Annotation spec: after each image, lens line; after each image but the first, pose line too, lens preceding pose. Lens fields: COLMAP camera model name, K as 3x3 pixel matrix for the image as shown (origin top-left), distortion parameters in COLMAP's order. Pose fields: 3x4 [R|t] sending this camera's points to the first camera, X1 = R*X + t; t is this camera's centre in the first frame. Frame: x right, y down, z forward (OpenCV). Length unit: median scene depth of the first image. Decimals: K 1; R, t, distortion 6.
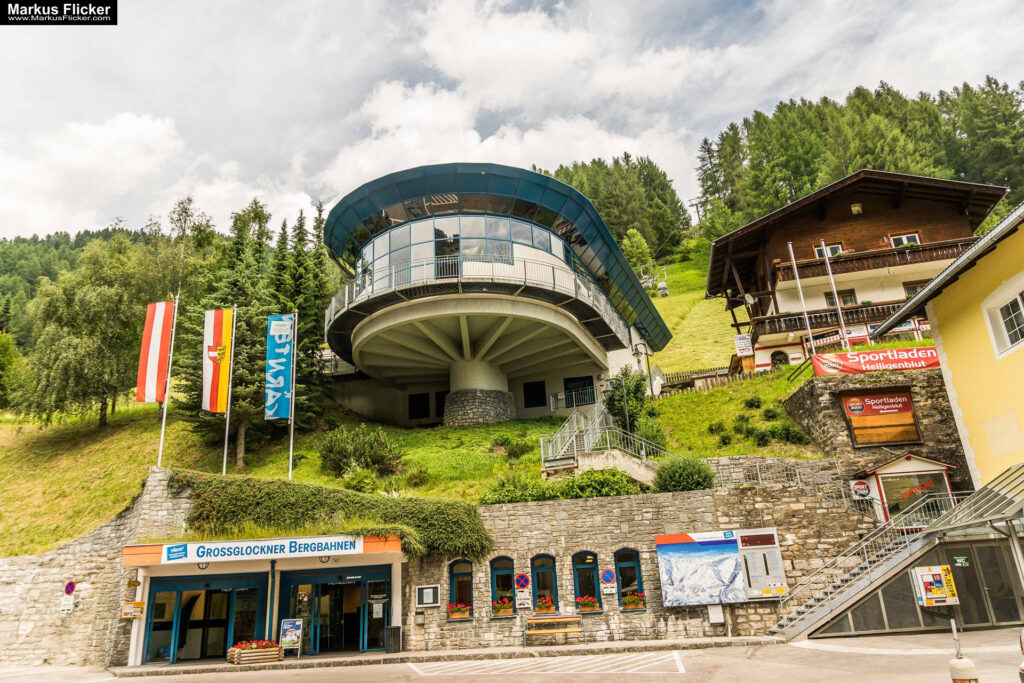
lens RADIAL K [[695.1, 0, 512.0], [0, 695.1, 341.5], [0, 0, 1]] dist [-0.025795, -0.000458]
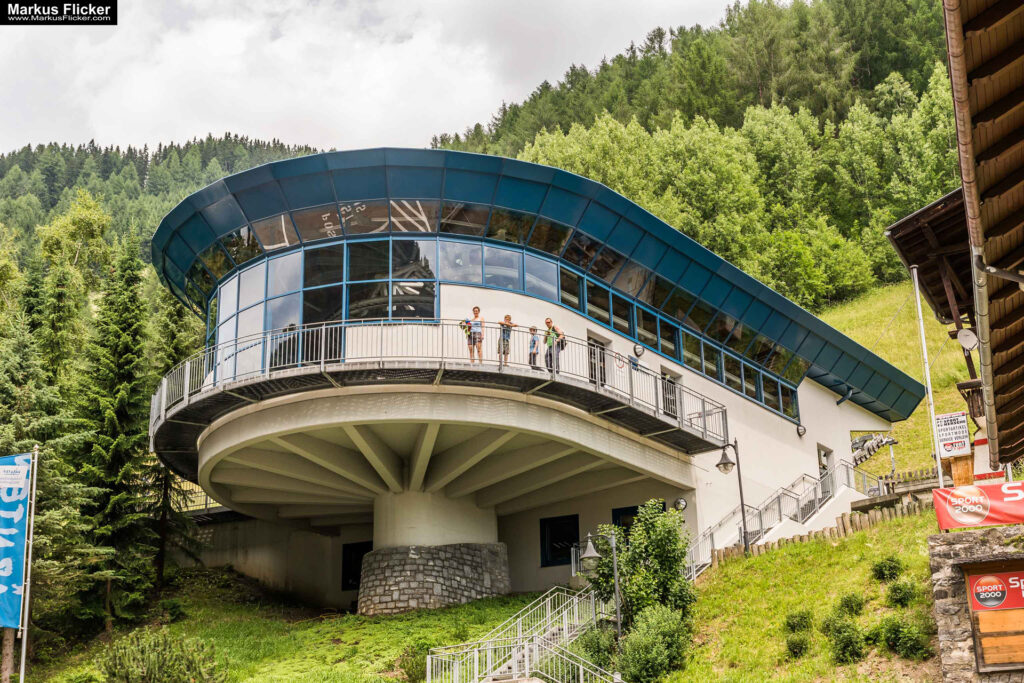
lens RADIAL K [[1529.5, 0, 512.0], [0, 1529.5, 341.5], [0, 0, 1]] dist [-0.024902, -0.024692]
pose [[0.972340, -0.053546, -0.227351, 0.335997], [0.054041, 0.998530, -0.004053, -0.090323], [0.227234, -0.008346, 0.973804, -0.172161]]
